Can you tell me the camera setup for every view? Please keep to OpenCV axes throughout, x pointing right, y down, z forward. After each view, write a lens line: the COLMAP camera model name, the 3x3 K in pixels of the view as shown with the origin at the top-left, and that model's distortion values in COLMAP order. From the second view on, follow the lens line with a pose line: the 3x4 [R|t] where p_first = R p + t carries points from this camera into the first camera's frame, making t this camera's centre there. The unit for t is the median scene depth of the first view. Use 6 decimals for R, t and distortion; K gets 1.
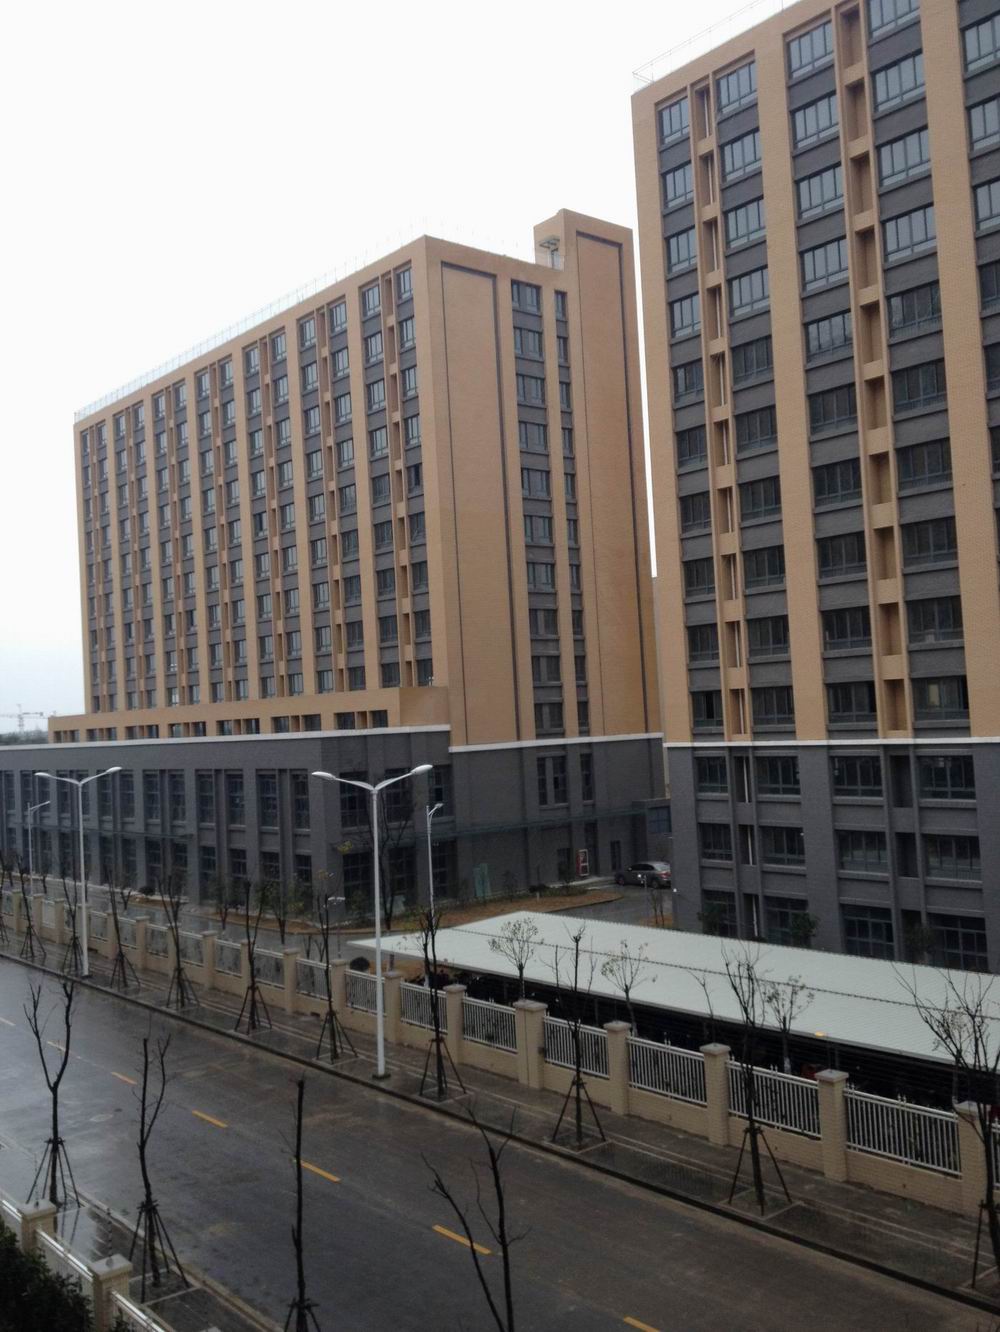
lens RADIAL K [[1228.1, 0, 511.8], [0, 1228.1, 671.3], [0, 0, 1]] dist [0.033843, 0.000000]
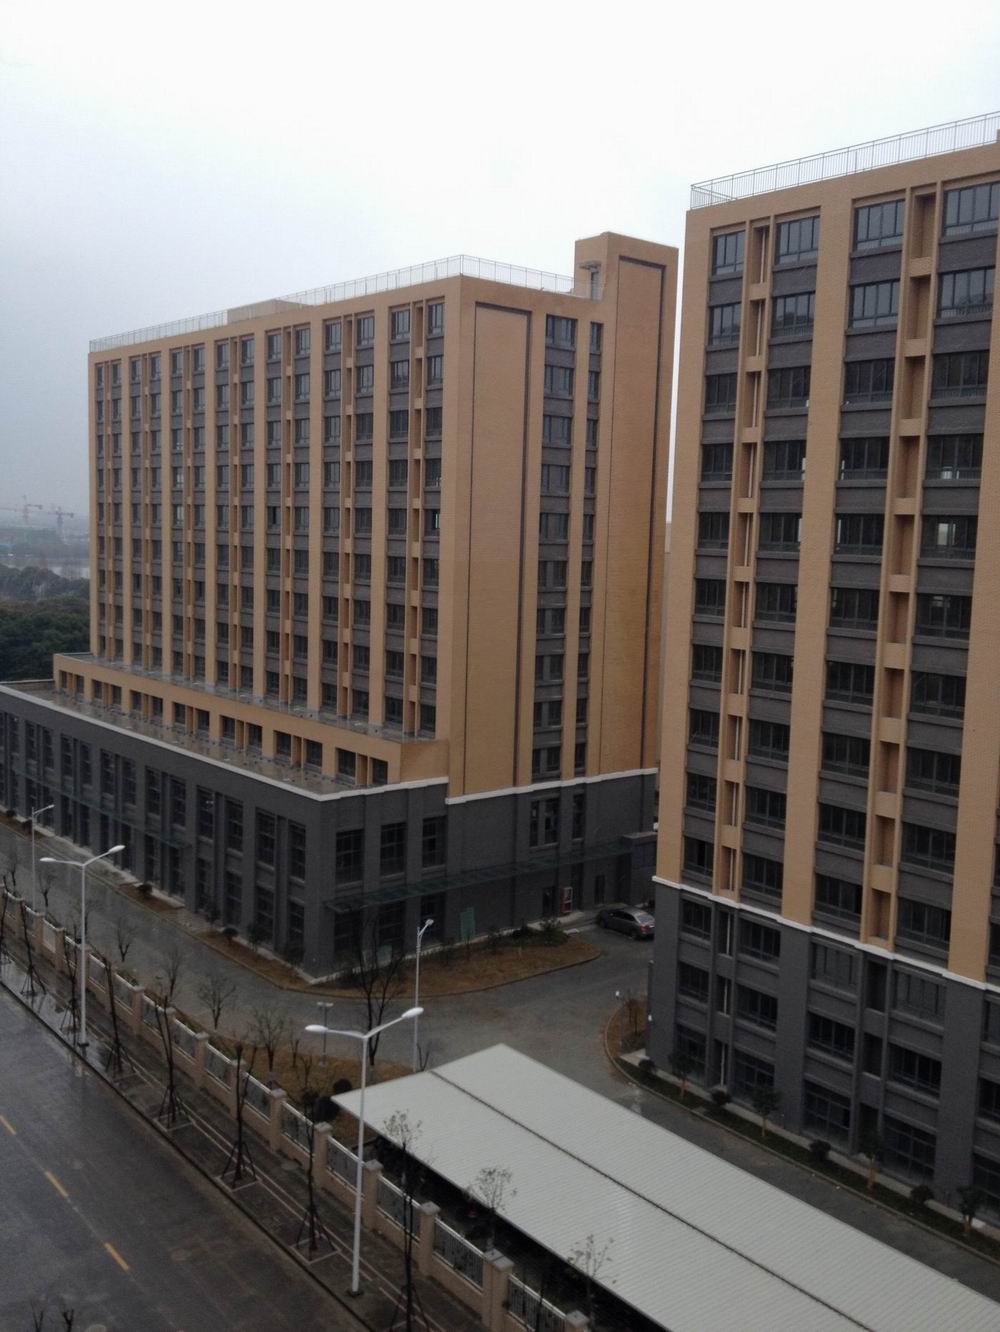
lens RADIAL K [[1228.1, 0, 503.9], [0, 1228.1, 662.5], [0, 0, 1]] dist [0.033843, 0.000000]
pose [[0.996562, 0.082832, -0.001445, -0.009900], [-0.081757, 0.986145, 0.144342, -0.183871], [0.013381, -0.143728, 0.989527, 0.007157]]
